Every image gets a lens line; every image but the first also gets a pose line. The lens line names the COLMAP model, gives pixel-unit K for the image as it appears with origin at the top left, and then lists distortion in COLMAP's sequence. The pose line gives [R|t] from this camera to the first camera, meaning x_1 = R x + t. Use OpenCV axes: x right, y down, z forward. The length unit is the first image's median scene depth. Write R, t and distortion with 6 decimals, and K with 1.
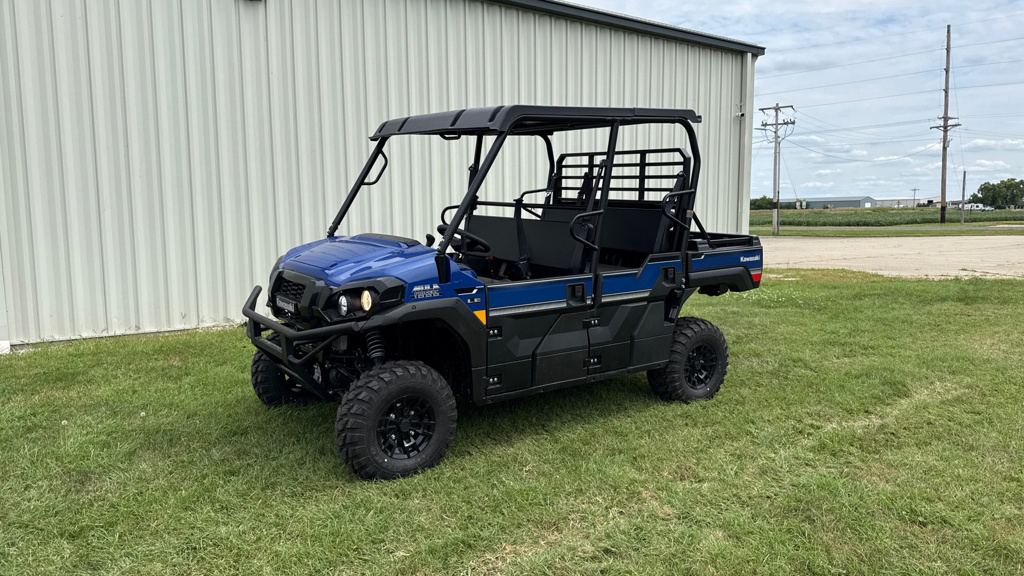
lens RADIAL K [[724.2, 0, 512.0], [0, 724.2, 288.0], [0, 0, 1]] dist [0.048985, -0.000260]
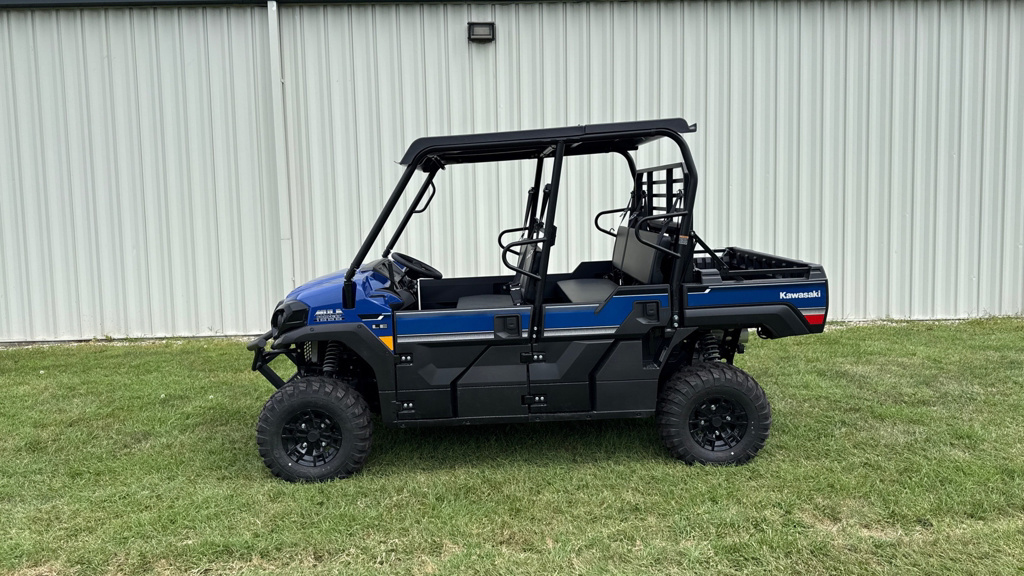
lens RADIAL K [[730.5, 0, 515.1], [0, 730.5, 274.0], [0, 0, 1]] dist [0.051053, -0.002260]
pose [[0.822821, 0.025576, -0.567725, 0.601110], [-0.042357, 0.998968, -0.016387, -0.042127], [0.566721, 0.037530, 0.823055, 0.201417]]
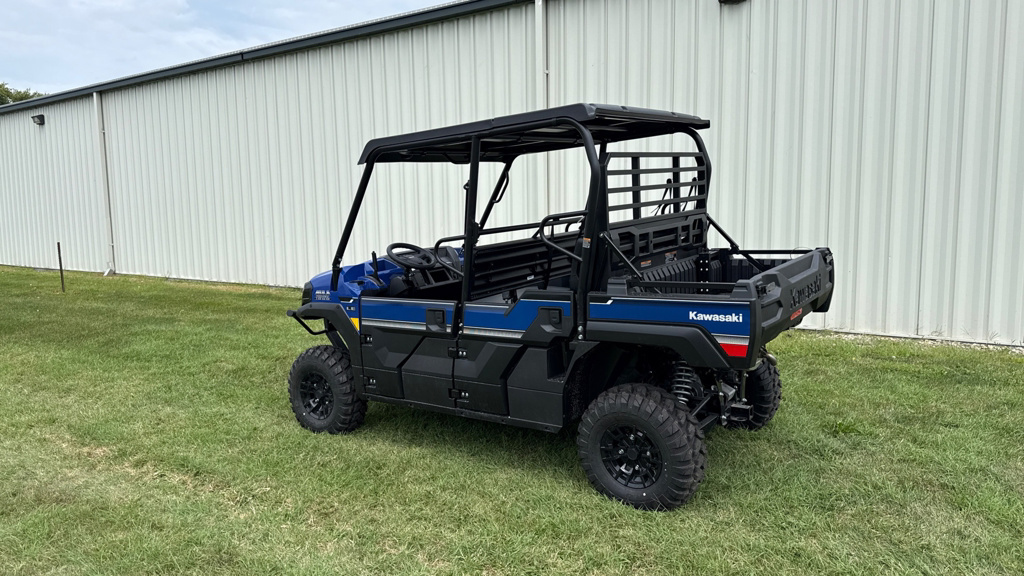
lens RADIAL K [[724.2, 0, 512.0], [0, 724.2, 288.0], [0, 0, 1]] dist [0.048985, -0.000260]
pose [[0.320691, 0.106672, -0.941158, 0.976056], [-0.082569, 0.993004, 0.084414, -0.117770], [0.943578, 0.050640, 0.327256, 0.728558]]
